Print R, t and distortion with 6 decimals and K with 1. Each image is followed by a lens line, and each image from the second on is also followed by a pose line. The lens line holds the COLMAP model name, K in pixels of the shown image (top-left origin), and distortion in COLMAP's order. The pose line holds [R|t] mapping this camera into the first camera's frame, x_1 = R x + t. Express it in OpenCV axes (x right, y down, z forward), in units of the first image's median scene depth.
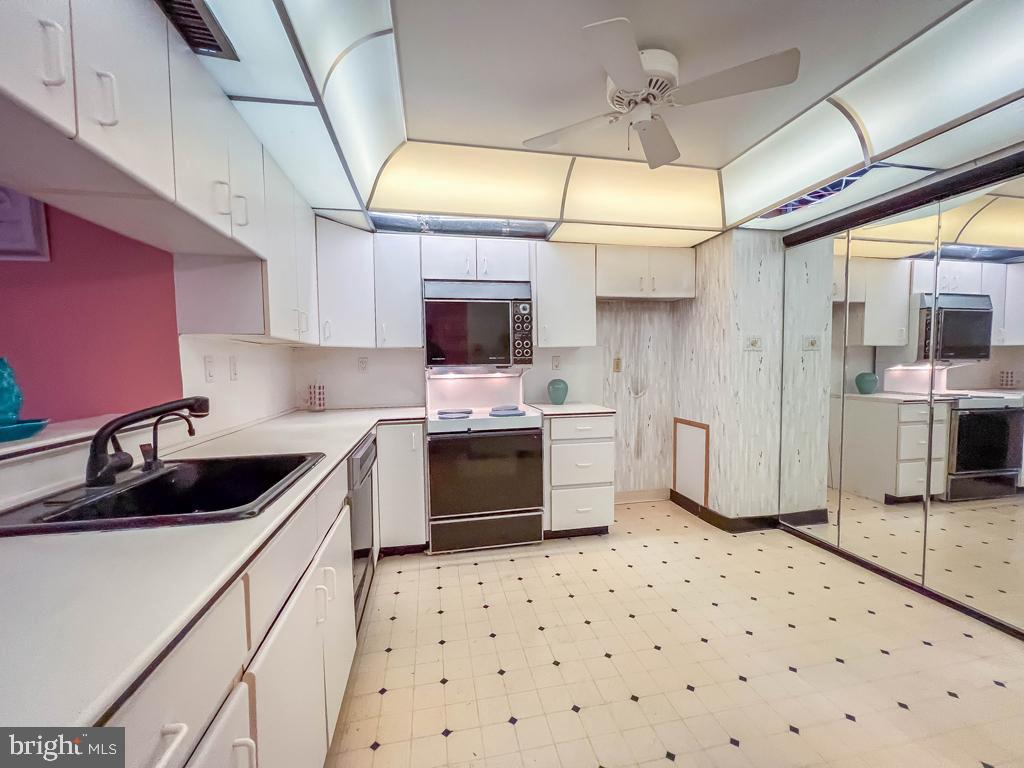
lens RADIAL K [[421.3, 0, 504.0], [0, 421.3, 386.8], [0, 0, 1]] dist [-0.006441, 0.002133]
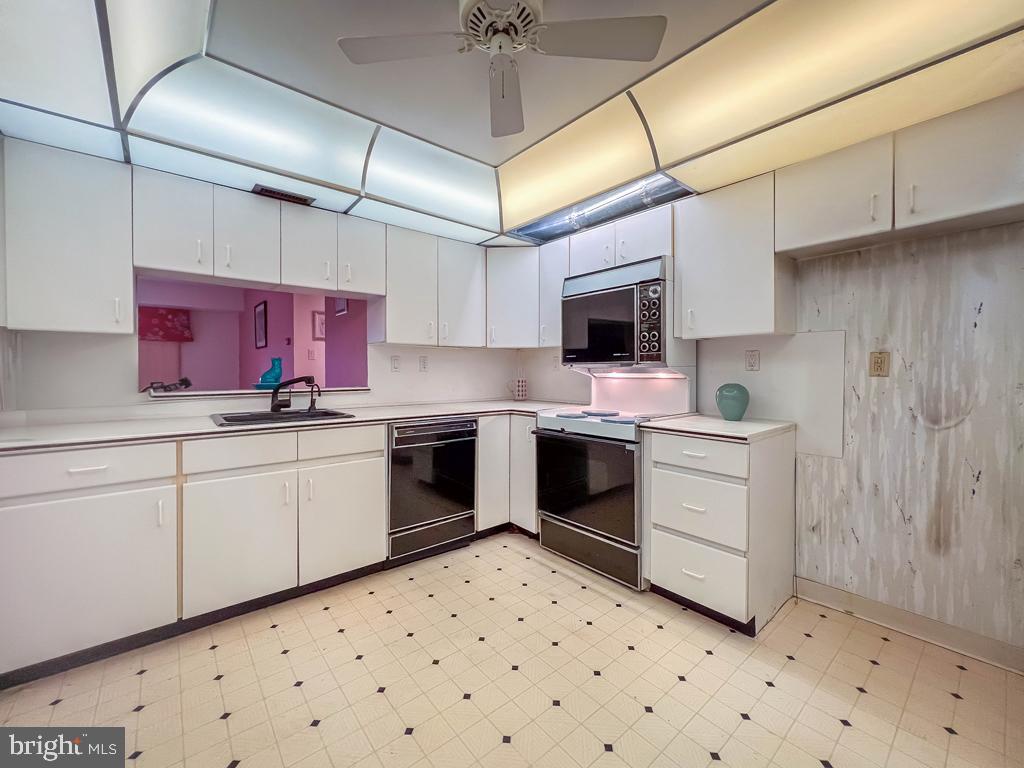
lens RADIAL K [[421.3, 0, 501.9], [0, 421.3, 373.9], [0, 0, 1]] dist [-0.006441, 0.002133]
pose [[0.460513, 0.021840, -0.887384, 0.627111], [-0.054364, 0.998515, -0.003637, -0.012076], [0.885987, 0.049917, 0.461016, 0.386733]]
